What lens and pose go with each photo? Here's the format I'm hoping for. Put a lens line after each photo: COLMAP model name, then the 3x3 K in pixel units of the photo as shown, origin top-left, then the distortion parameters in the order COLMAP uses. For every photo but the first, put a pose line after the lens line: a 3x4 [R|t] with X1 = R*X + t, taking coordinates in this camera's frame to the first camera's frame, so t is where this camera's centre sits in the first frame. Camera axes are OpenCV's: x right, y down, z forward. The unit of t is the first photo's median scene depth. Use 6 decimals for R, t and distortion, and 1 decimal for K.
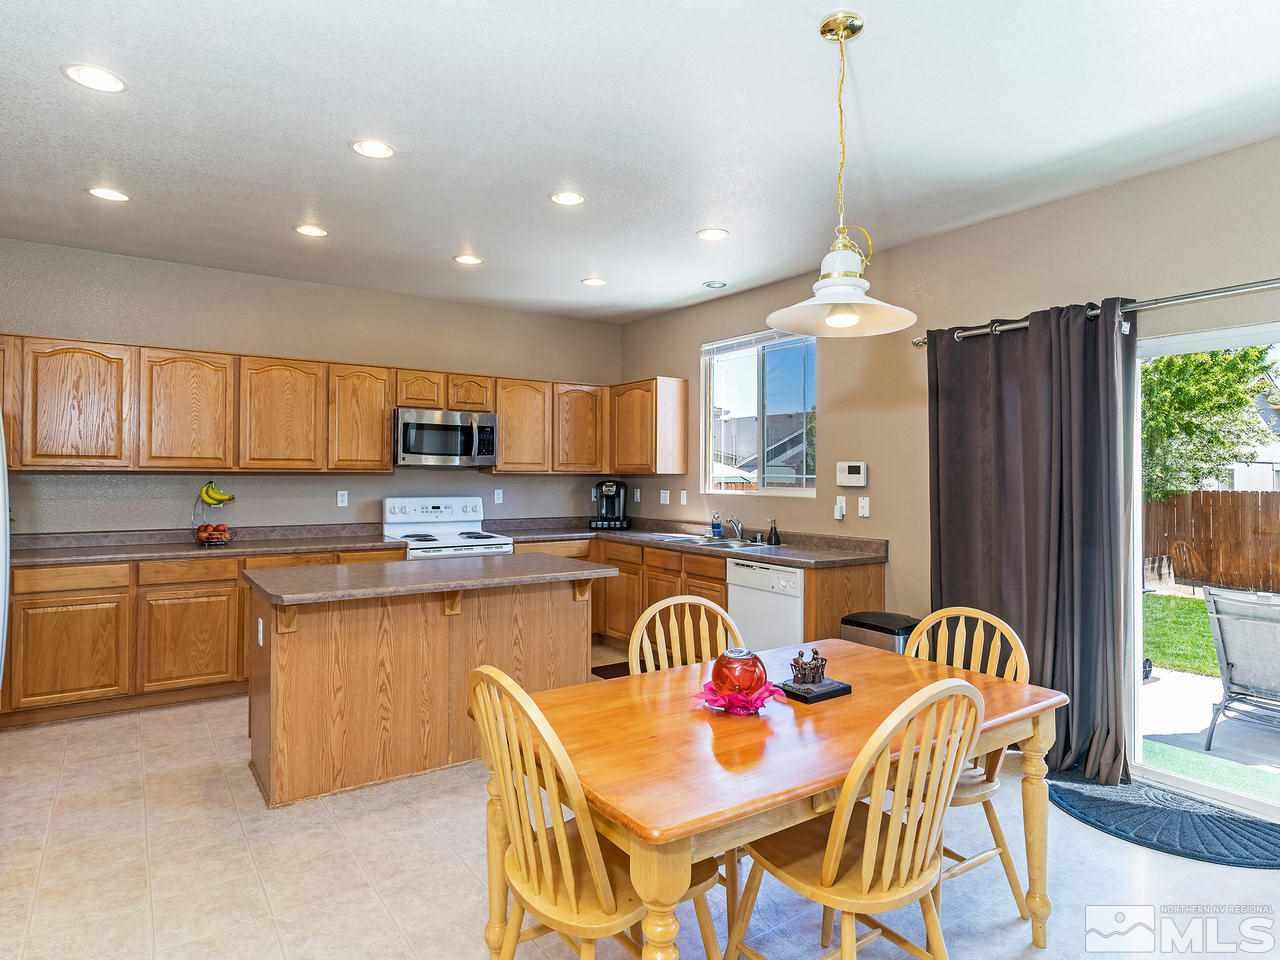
lens RADIAL K [[739.0, 0, 641.3], [0, 739.0, 470.6], [0, 0, 1]] dist [0.002644, 0.001535]
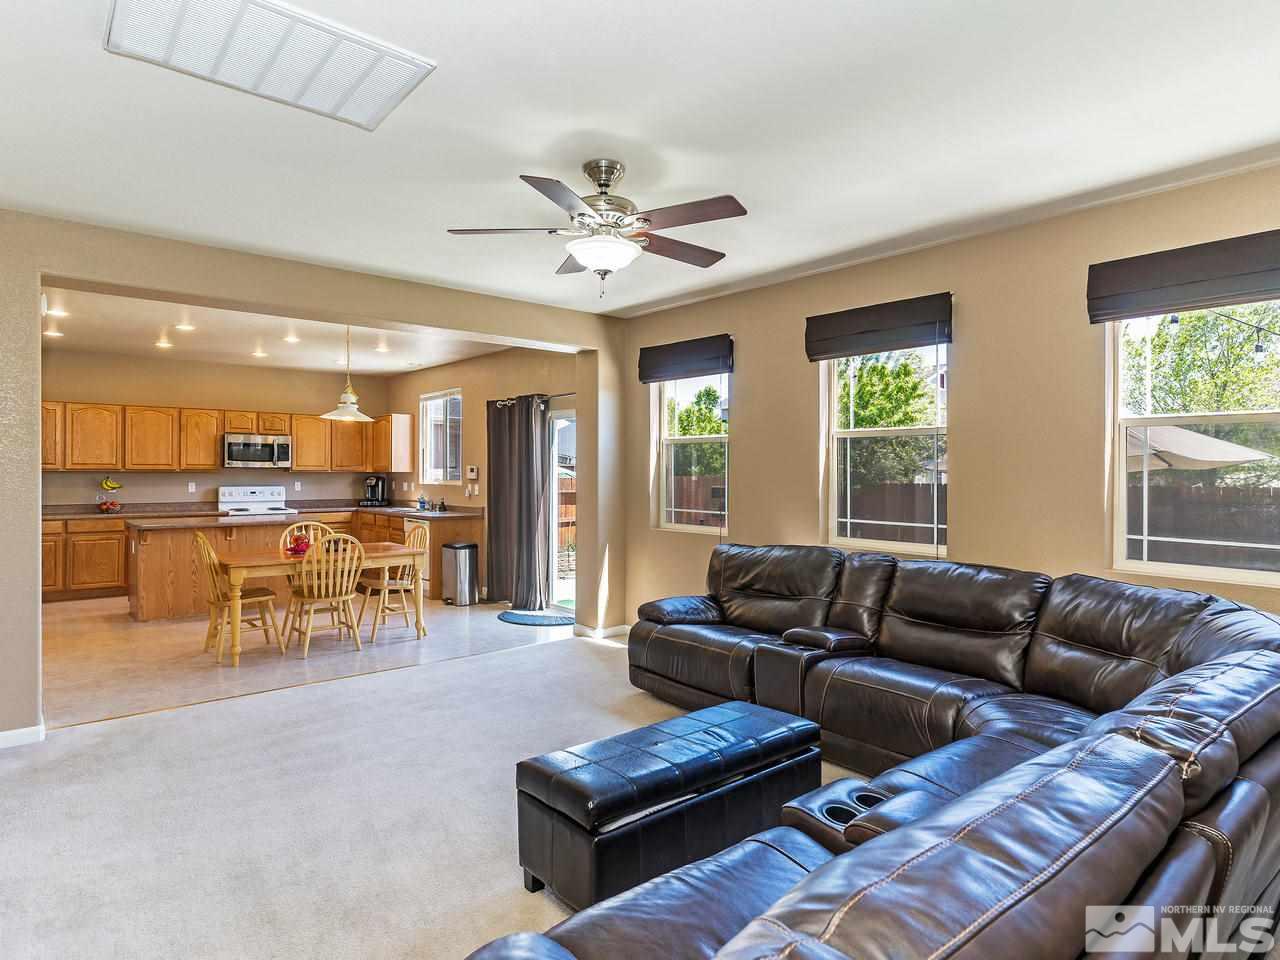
lens RADIAL K [[739.0, 0, 637.5], [0, 739.0, 472.6], [0, 0, 1]] dist [0.002644, 0.001535]
pose [[0.995686, -0.001324, 0.092774, 0.459602], [0.000692, 0.999976, 0.006852, -0.006127], [-0.092781, -0.006758, 0.995664, -0.787102]]
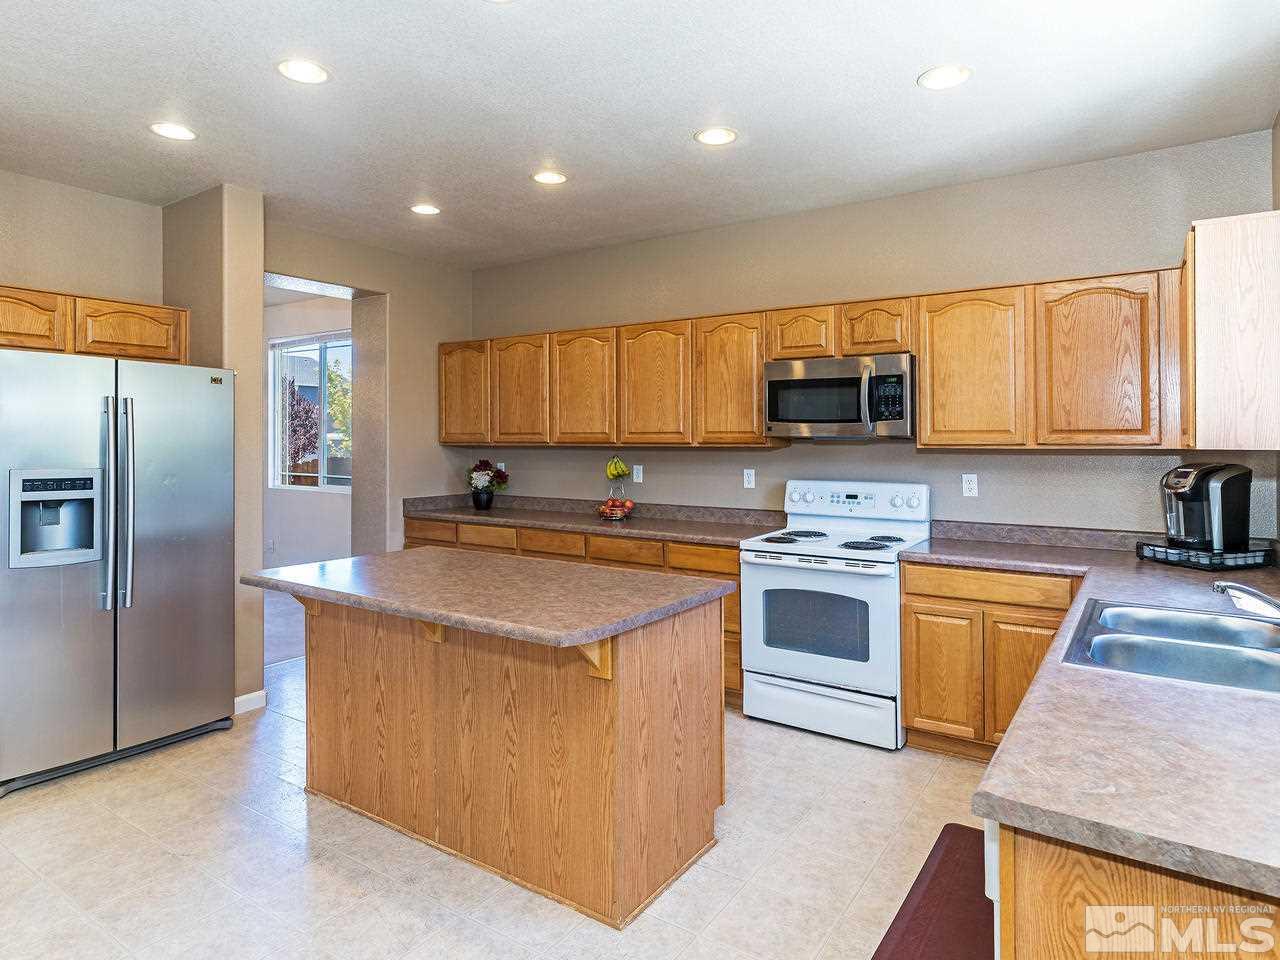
lens RADIAL K [[739.0, 0, 633.7], [0, 739.0, 442.8], [0, 0, 1]] dist [0.002644, 0.001535]
pose [[0.362685, -0.005096, -0.931898, 0.327018], [0.004015, 0.999984, -0.003906, 0.000462], [0.931903, -0.002325, 0.362700, 0.594503]]
